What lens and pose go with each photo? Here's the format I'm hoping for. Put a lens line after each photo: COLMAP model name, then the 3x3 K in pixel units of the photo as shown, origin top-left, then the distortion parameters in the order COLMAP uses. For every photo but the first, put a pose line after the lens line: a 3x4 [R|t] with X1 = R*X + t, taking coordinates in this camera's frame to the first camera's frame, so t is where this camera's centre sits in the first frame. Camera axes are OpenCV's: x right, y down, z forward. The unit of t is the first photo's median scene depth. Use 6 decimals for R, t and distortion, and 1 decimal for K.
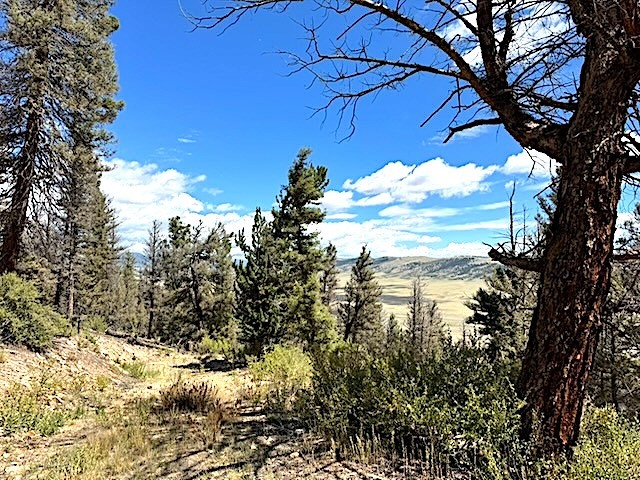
lens RADIAL K [[448.6, 0, 316.0], [0, 448.6, 237.9], [0, 0, 1]] dist [0.065436, 0.000333]
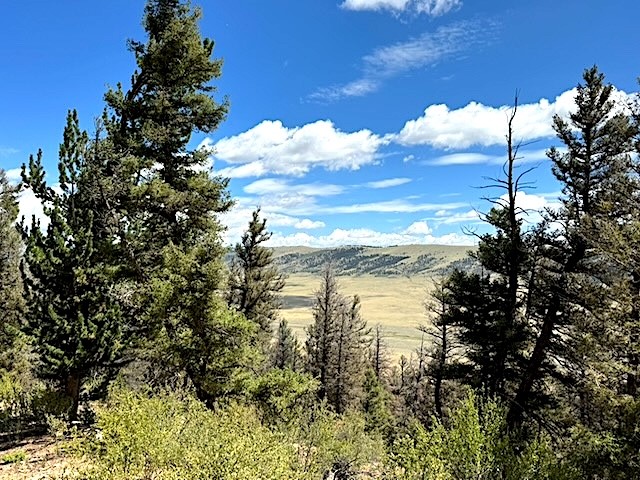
lens RADIAL K [[591.3, 0, 325.4], [0, 591.3, 244.8], [0, 0, 1]] dist [0.042138, -0.039881]
pose [[0.961514, 0.000550, 0.274756, -0.039555], [-0.010452, 0.999347, 0.034575, 0.053486], [-0.274558, -0.036116, 0.960892, 0.276587]]
